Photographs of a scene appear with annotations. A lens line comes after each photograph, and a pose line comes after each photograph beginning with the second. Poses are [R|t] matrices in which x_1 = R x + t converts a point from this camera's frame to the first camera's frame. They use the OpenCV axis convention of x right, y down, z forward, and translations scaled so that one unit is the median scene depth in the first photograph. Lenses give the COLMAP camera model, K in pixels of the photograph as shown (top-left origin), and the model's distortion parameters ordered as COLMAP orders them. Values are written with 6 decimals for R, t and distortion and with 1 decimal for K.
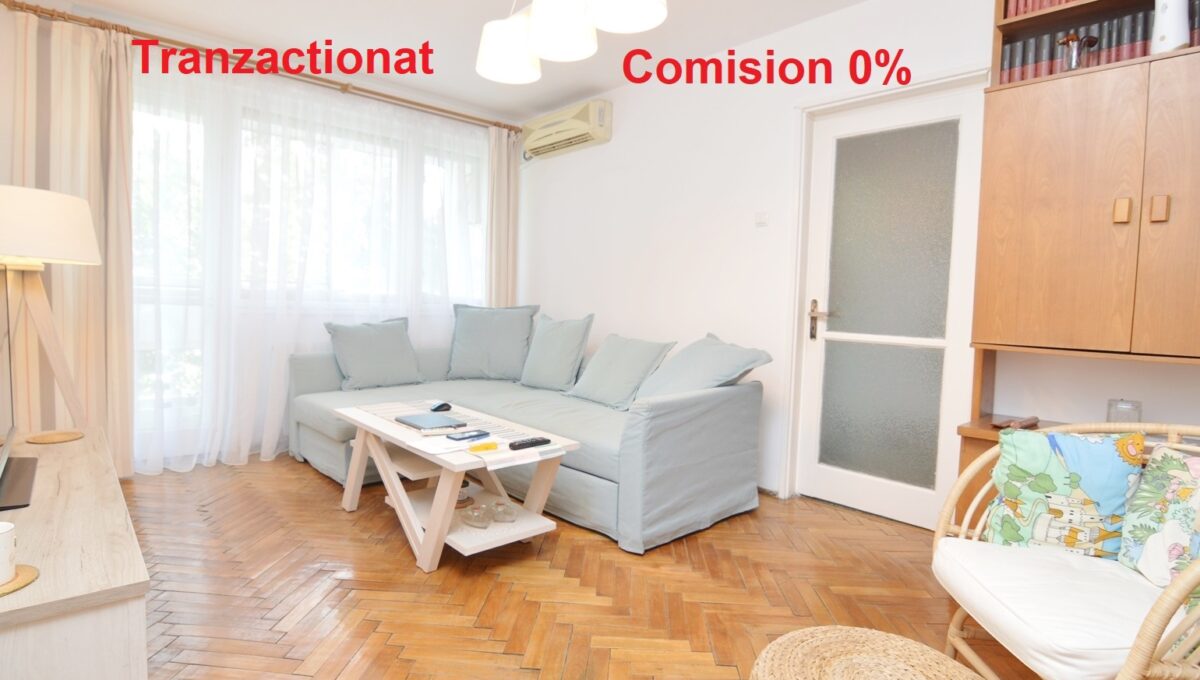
lens RADIAL K [[576.0, 0, 597.5], [0, 576.0, 341.6], [0, 0, 1]] dist [-0.033825, -0.001603]
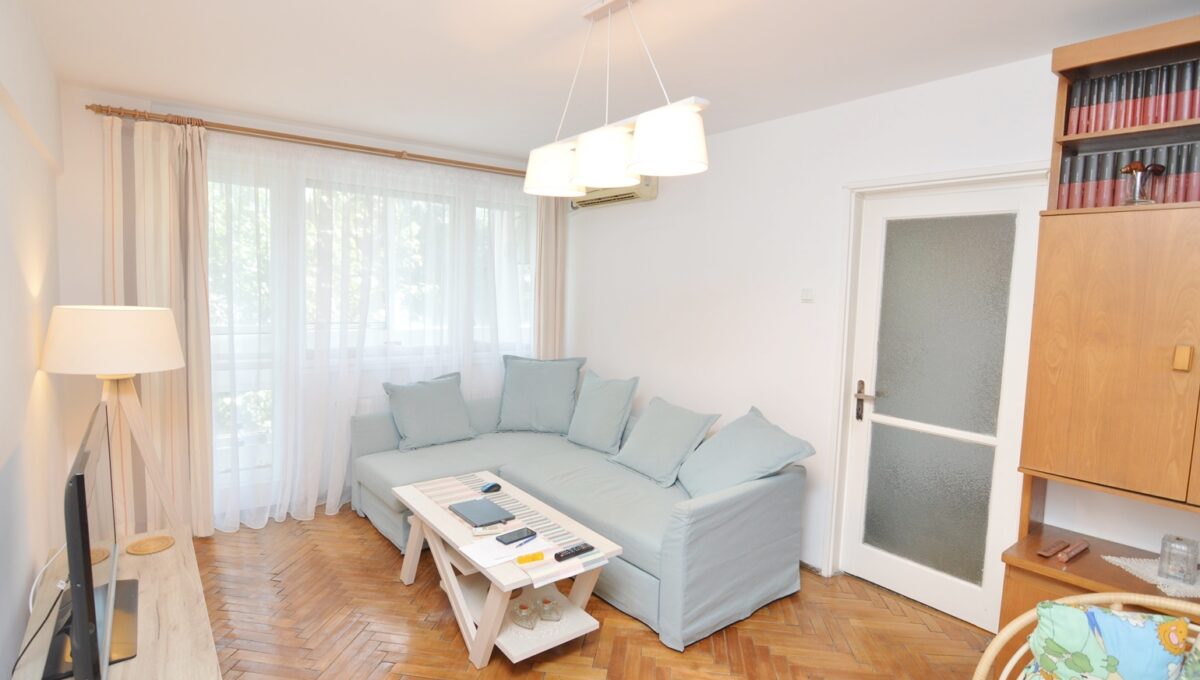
lens RADIAL K [[576.0, 0, 597.0], [0, 576.0, 336.5], [0, 0, 1]] dist [-0.033825, -0.001603]
pose [[0.996271, 0.004412, -0.086161, 0.009628], [-0.002852, 0.999830, 0.018217, -0.187236], [0.086227, -0.017903, 0.996115, -0.025434]]
